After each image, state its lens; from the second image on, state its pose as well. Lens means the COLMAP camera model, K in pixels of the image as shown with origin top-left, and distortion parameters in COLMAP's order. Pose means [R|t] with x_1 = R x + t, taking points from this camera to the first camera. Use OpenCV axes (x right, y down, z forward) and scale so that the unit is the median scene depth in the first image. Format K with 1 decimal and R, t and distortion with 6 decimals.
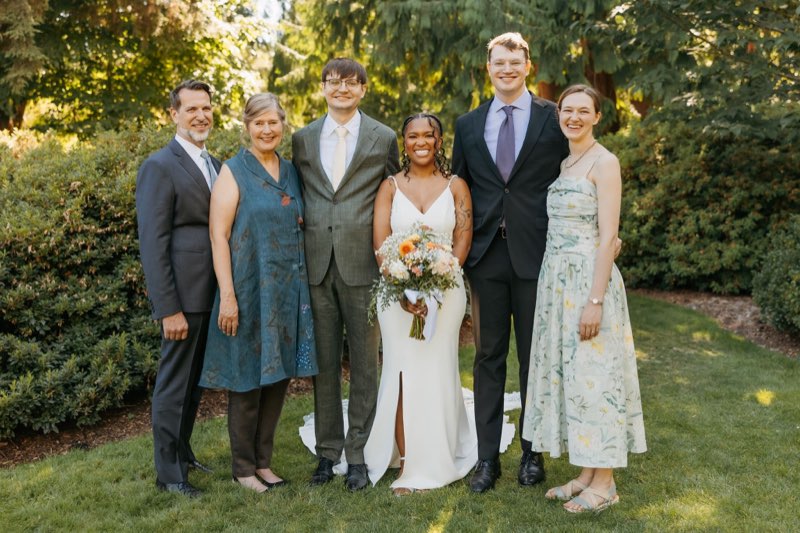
lens RADIAL K [[944.2, 0, 398.8], [0, 944.2, 257.7], [0, 0, 1]] dist [0.016267, -0.009294]
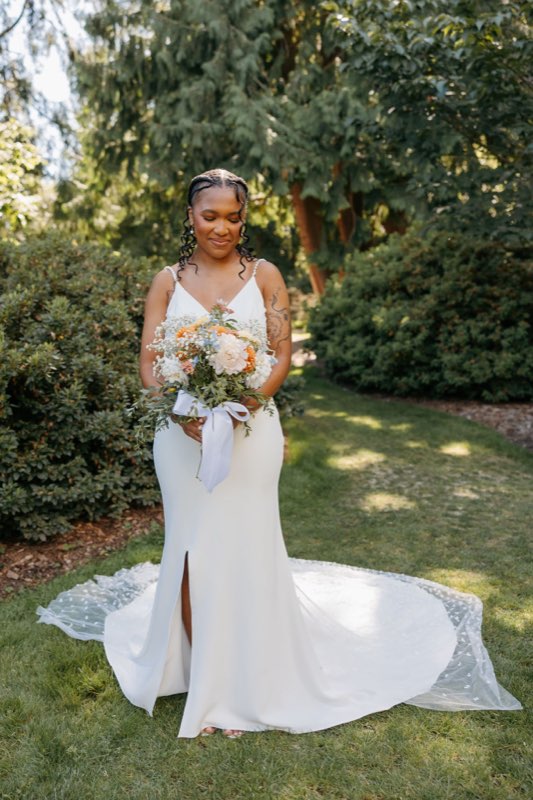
lens RADIAL K [[722.1, 0, 266.5], [0, 722.1, 400.0], [0, 0, 1]] dist [-0.009290, -0.008011]
pose [[0.992531, -0.025628, 0.119270, 0.005720], [0.018926, 0.998195, 0.056989, -0.012454], [-0.120515, -0.054307, 0.991225, 0.248354]]
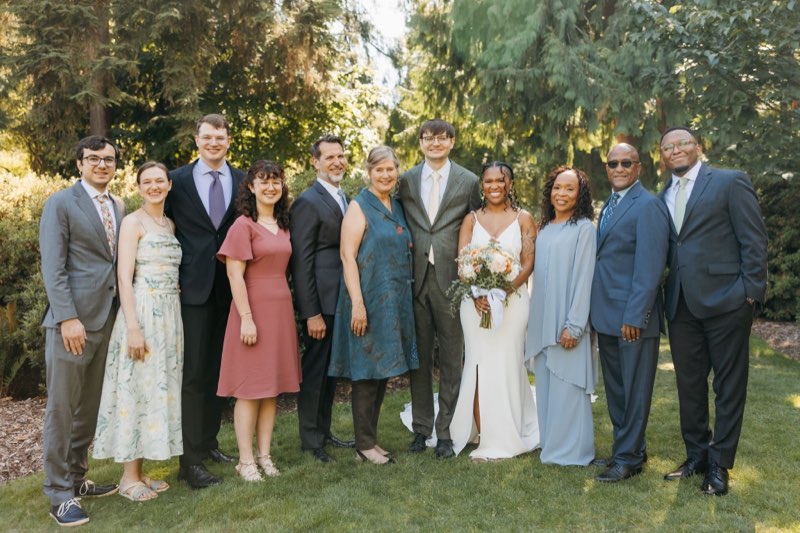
lens RADIAL K [[831.1, 0, 400.0], [0, 831.1, 266.5], [0, 0, 1]] dist [0.003611, -0.005524]
pose [[0.992726, 0.010169, -0.119963, 0.012277], [-0.013714, 0.999492, -0.028768, 0.009332], [0.119610, 0.030204, 0.992361, -0.051488]]
